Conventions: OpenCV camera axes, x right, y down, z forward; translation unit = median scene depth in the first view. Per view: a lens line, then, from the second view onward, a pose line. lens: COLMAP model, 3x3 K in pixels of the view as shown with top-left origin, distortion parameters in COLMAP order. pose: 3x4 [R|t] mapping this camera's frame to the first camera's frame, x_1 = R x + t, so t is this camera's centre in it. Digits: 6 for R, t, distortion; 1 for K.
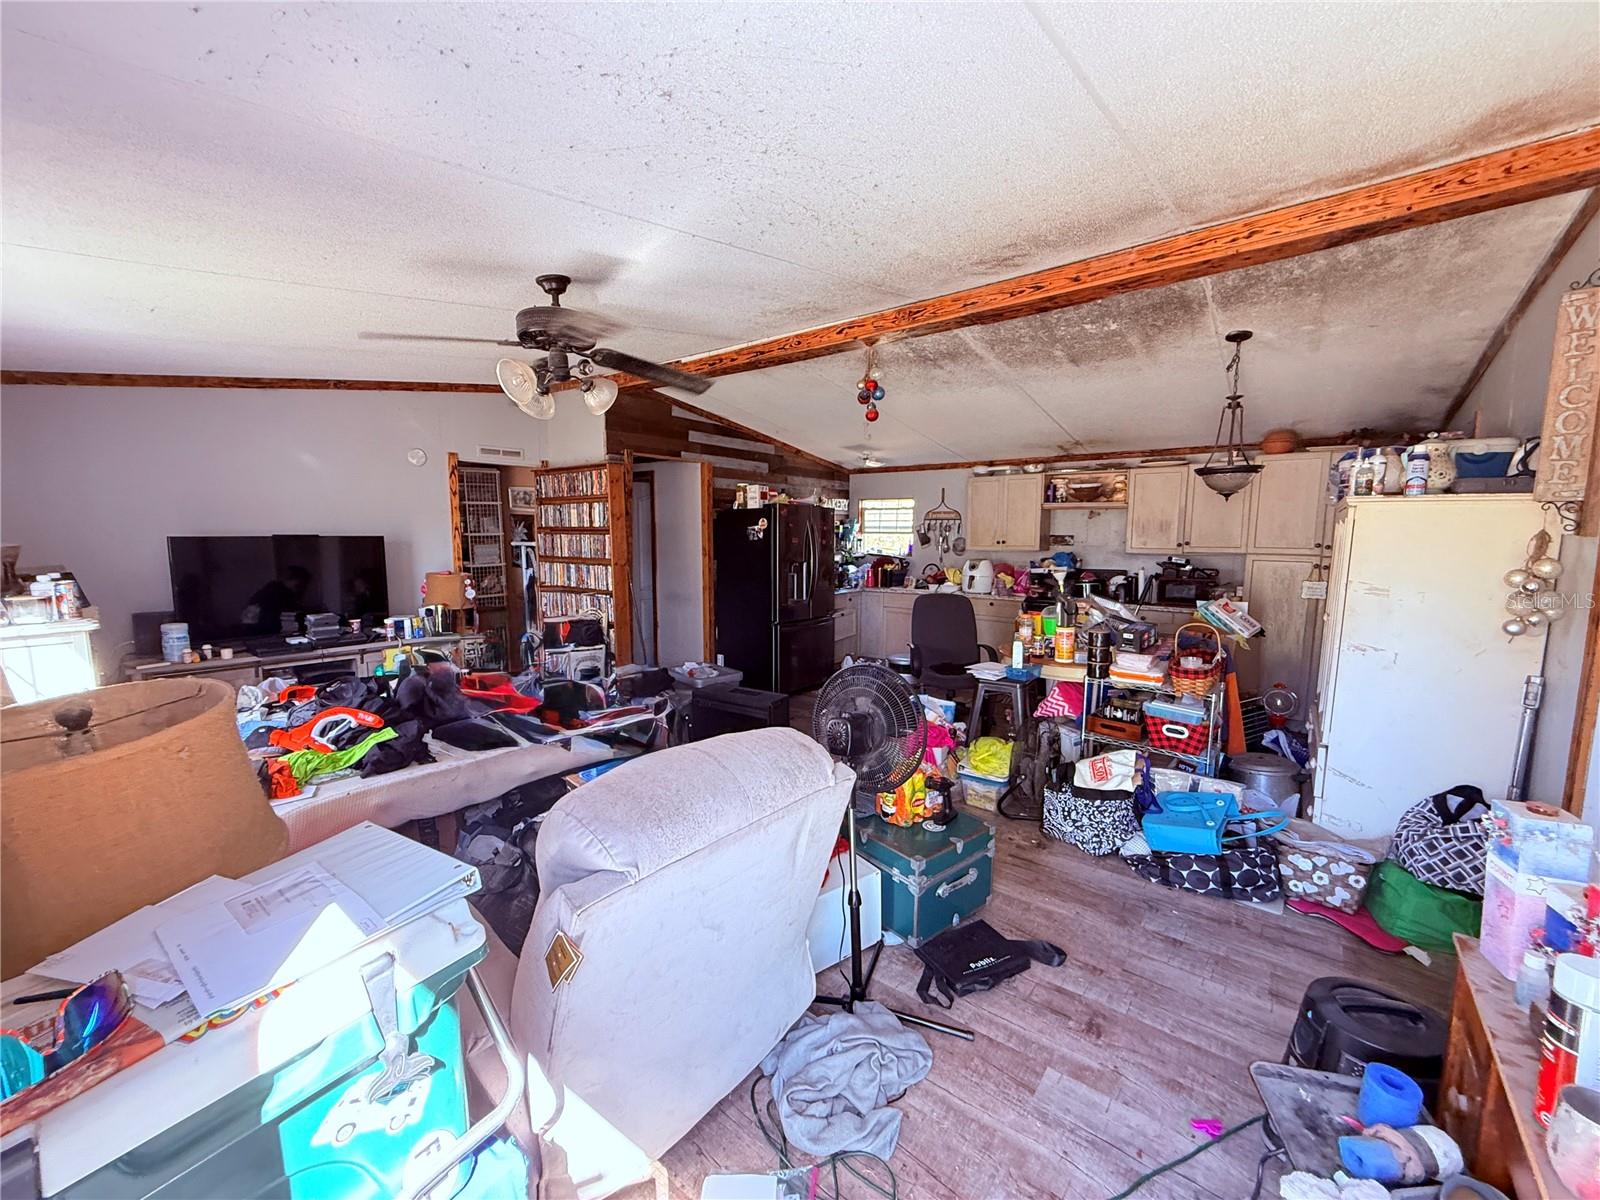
lens RADIAL K [[635.5, 0, 798.8], [0, 635.5, 602.3], [0, 0, 1]] dist [-0.000530, 0.000326]
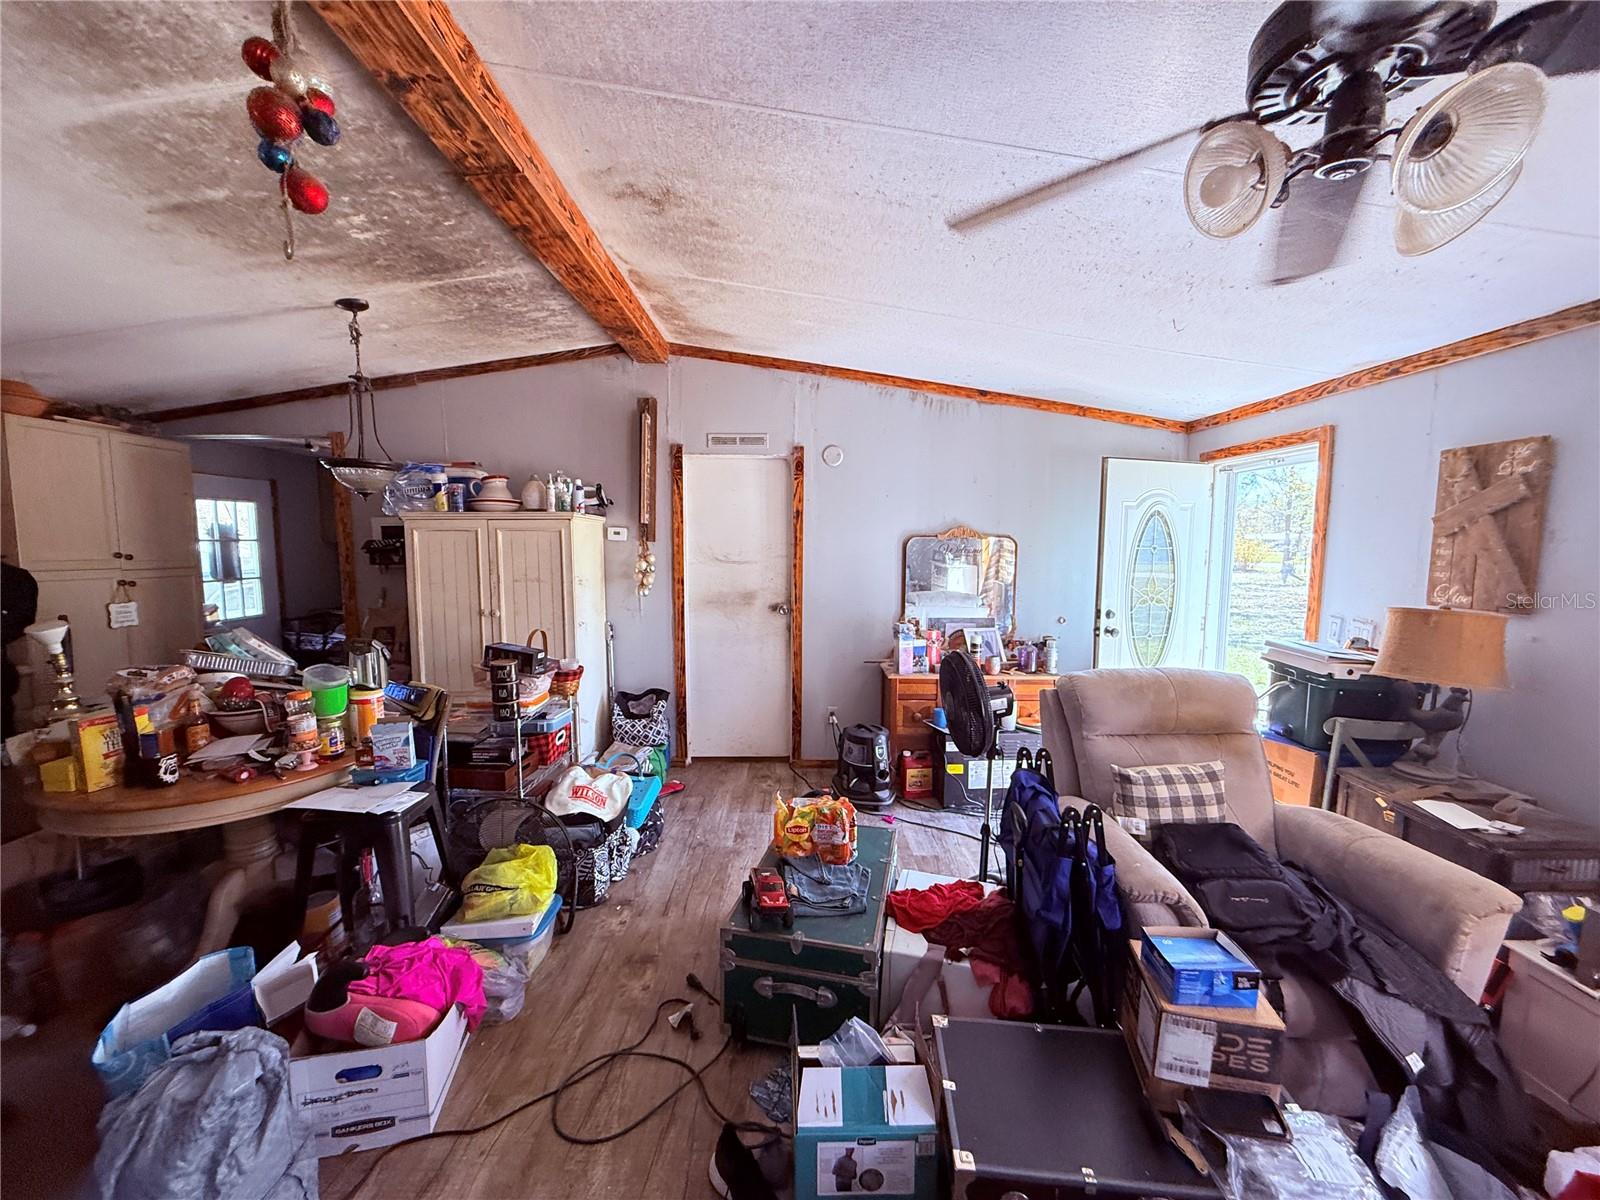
lens RADIAL K [[635.5, 0, 795.2], [0, 635.5, 600.9], [0, 0, 1]] dist [-0.000530, 0.000326]
pose [[-0.623597, -0.077215, 0.777923, -0.211154], [0.080986, 0.983375, 0.162527, -0.074663], [-0.777539, 0.164352, -0.606977, 0.673290]]
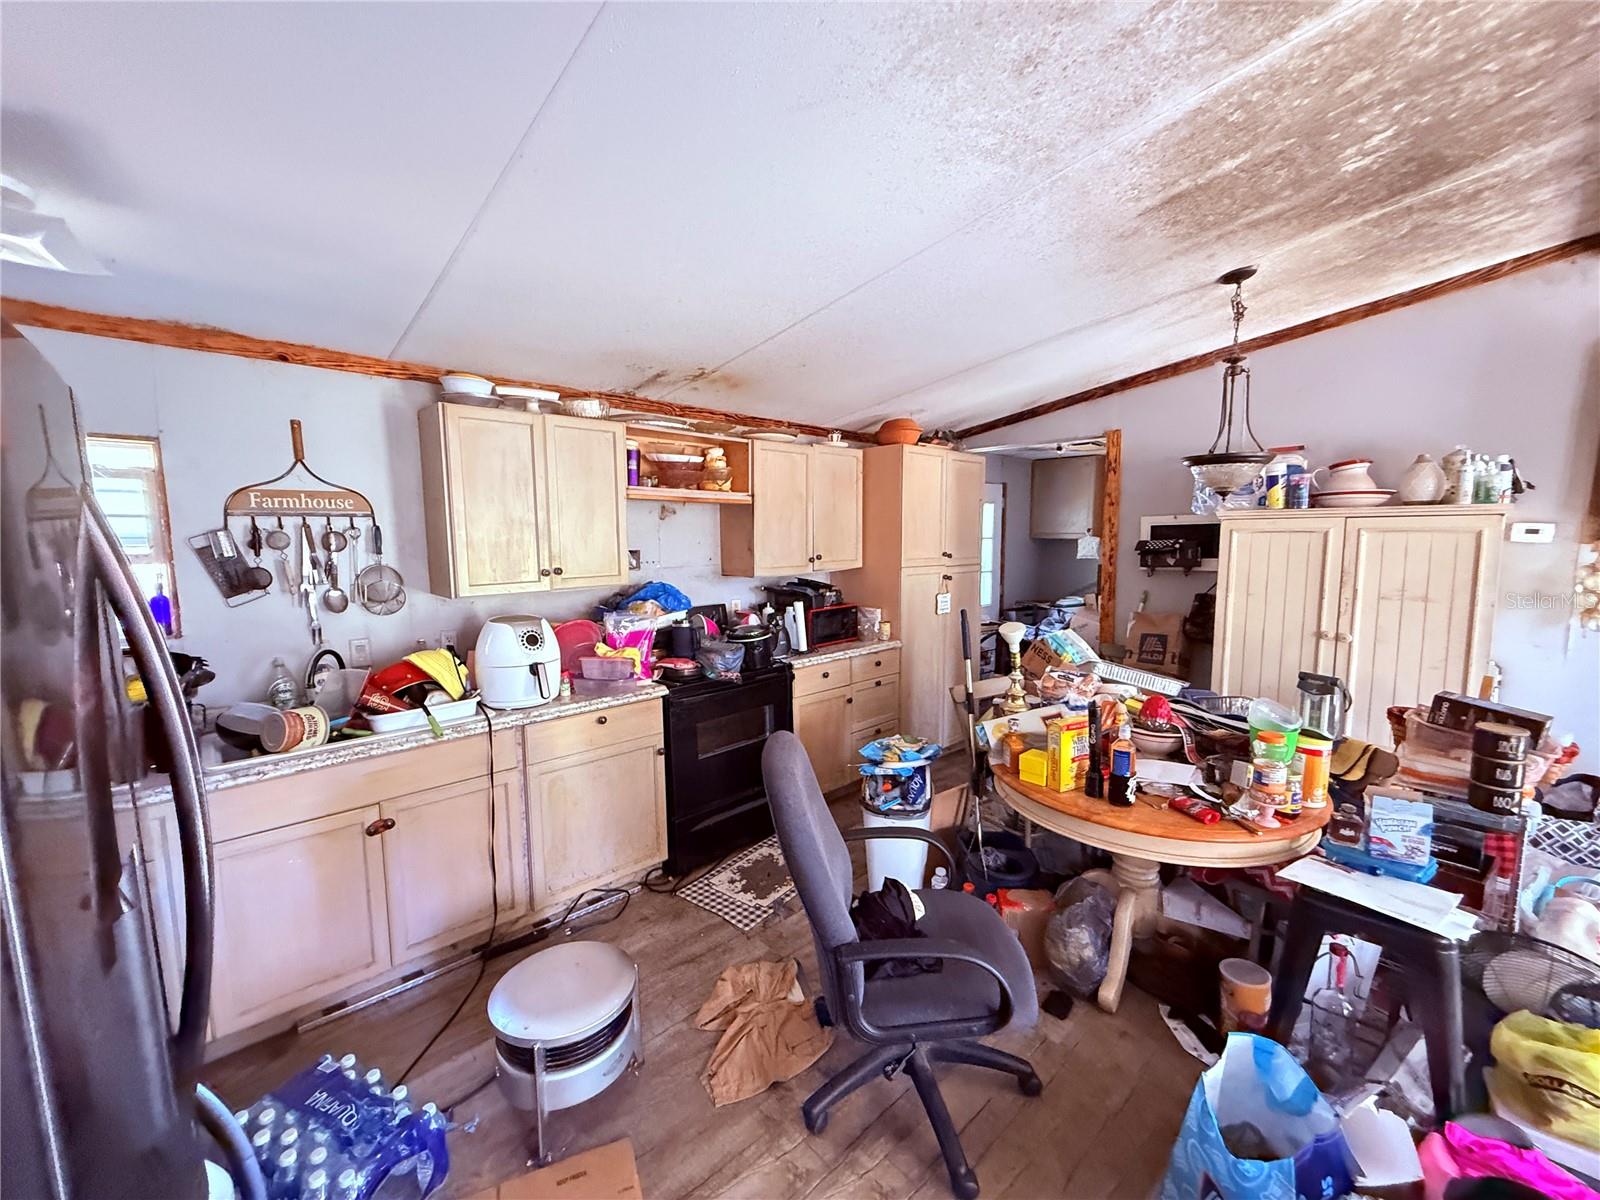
lens RADIAL K [[635.5, 0, 797.5], [0, 635.5, 601.6], [0, 0, 1]] dist [-0.000530, 0.000326]
pose [[0.151850, -0.113012, 0.981921, -0.084627], [0.115316, 0.988683, 0.095957, -0.106603], [-0.981654, 0.098660, 0.163164, 0.850111]]
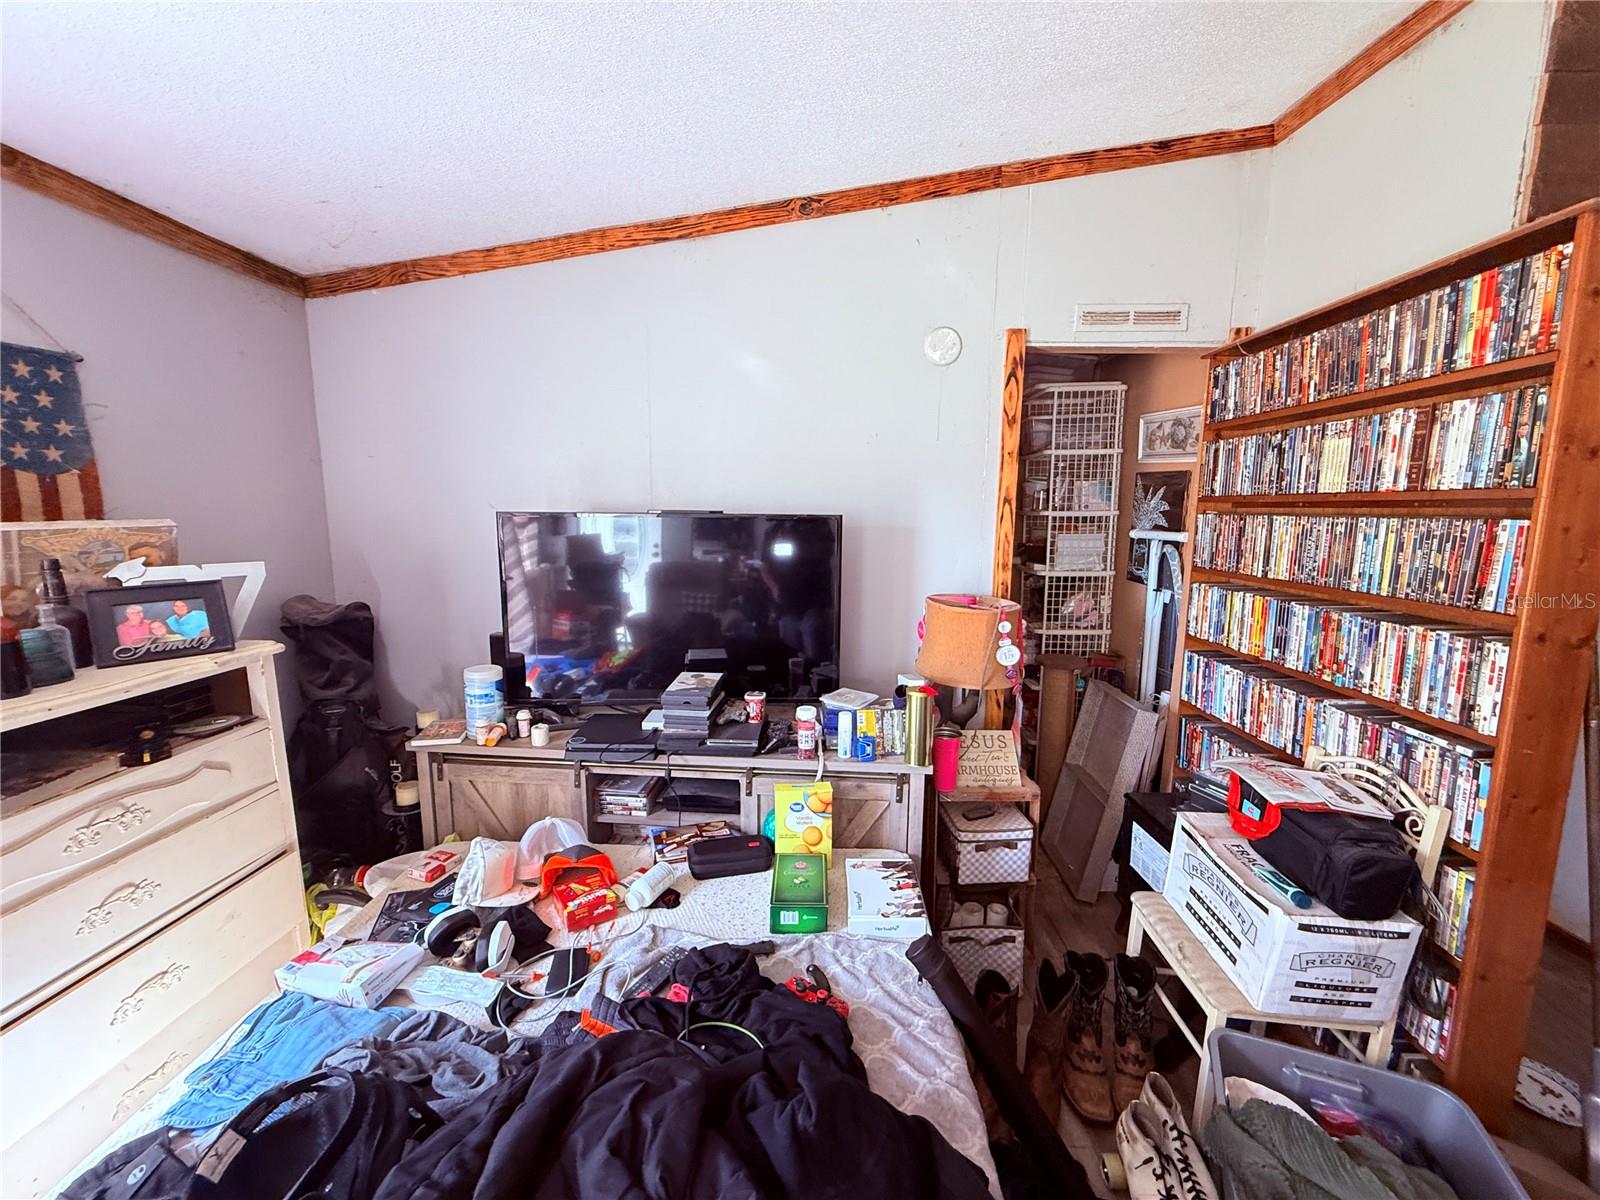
lens RADIAL K [[635.5, 0, 796.7], [0, 635.5, 602.2], [0, 0, 1]] dist [-0.000530, 0.000326]
pose [[0.606911, 0.118720, -0.785853, -0.227251], [-0.094114, 0.992559, 0.077264, -0.055608], [0.789178, 0.027068, 0.613568, 0.519607]]
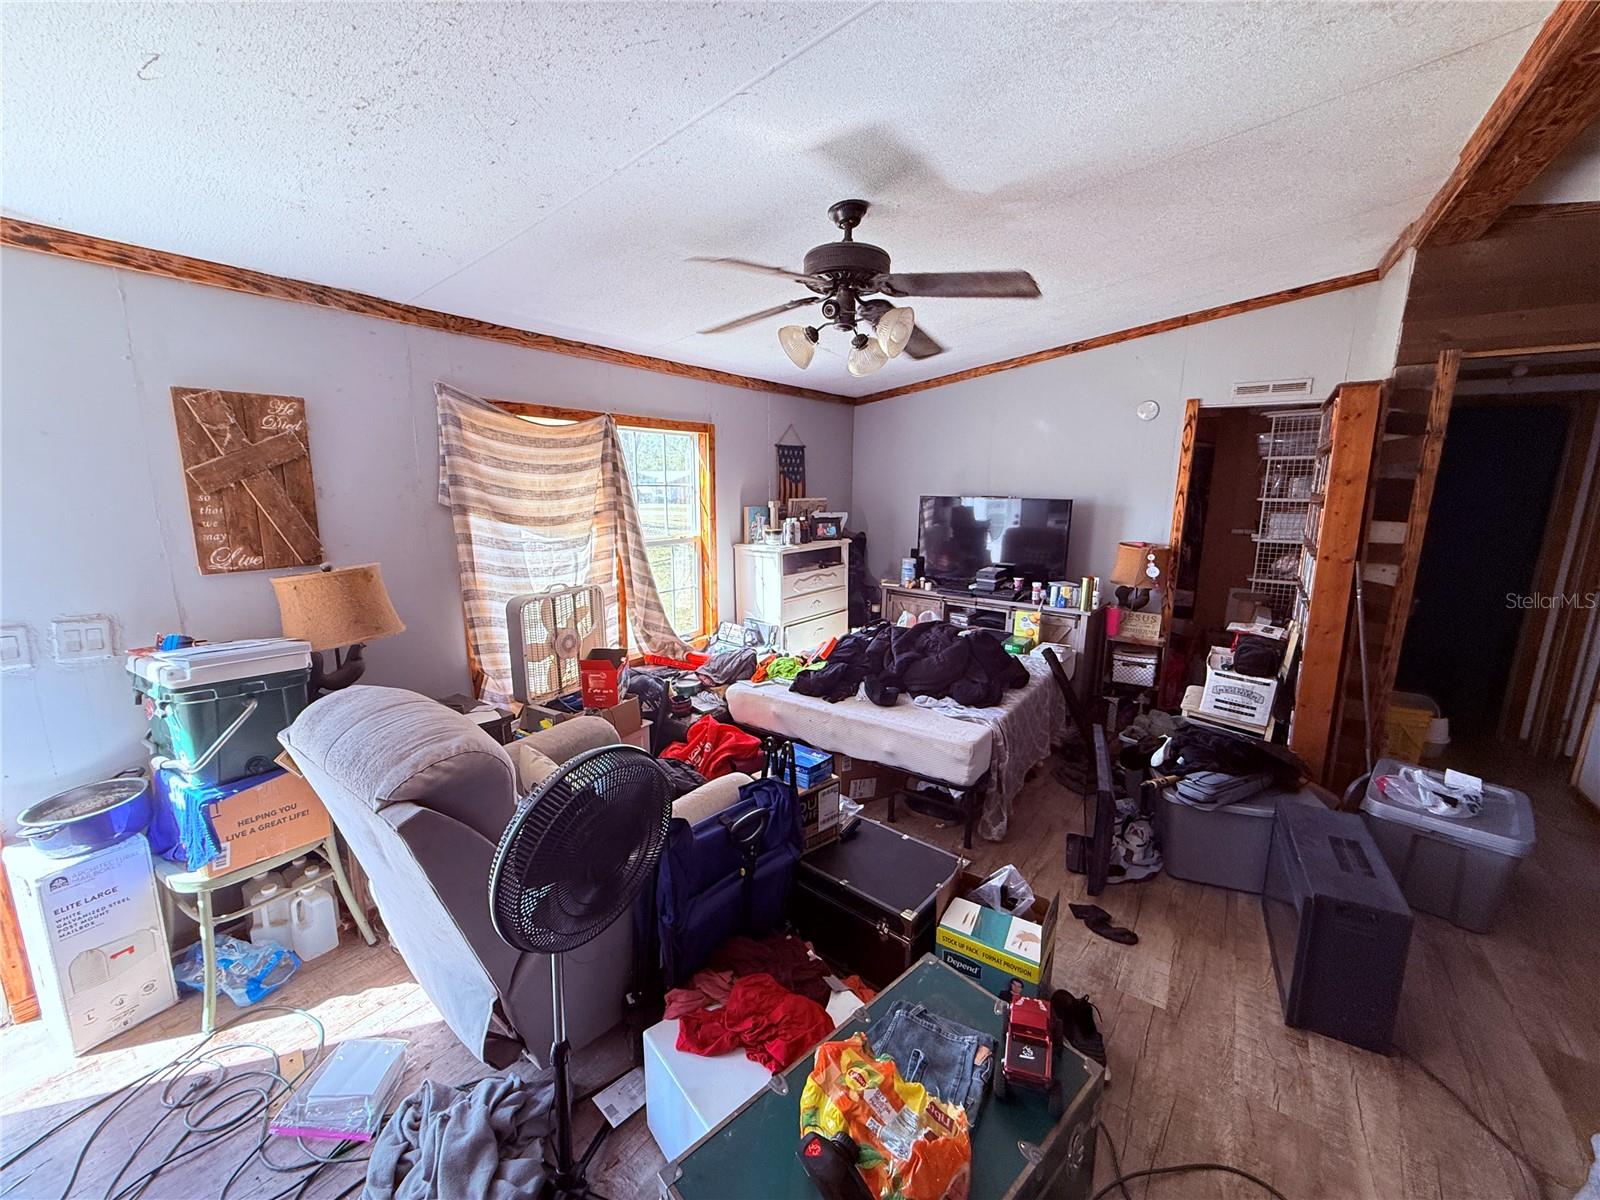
lens RADIAL K [[635.5, 0, 796.7], [0, 635.5, 603.2], [0, 0, 1]] dist [-0.000530, 0.000326]
pose [[0.058357, 0.191981, -0.979662, 0.234533], [-0.118898, 0.975686, 0.184119, -0.058732], [0.991190, 0.105735, 0.079764, 0.388381]]
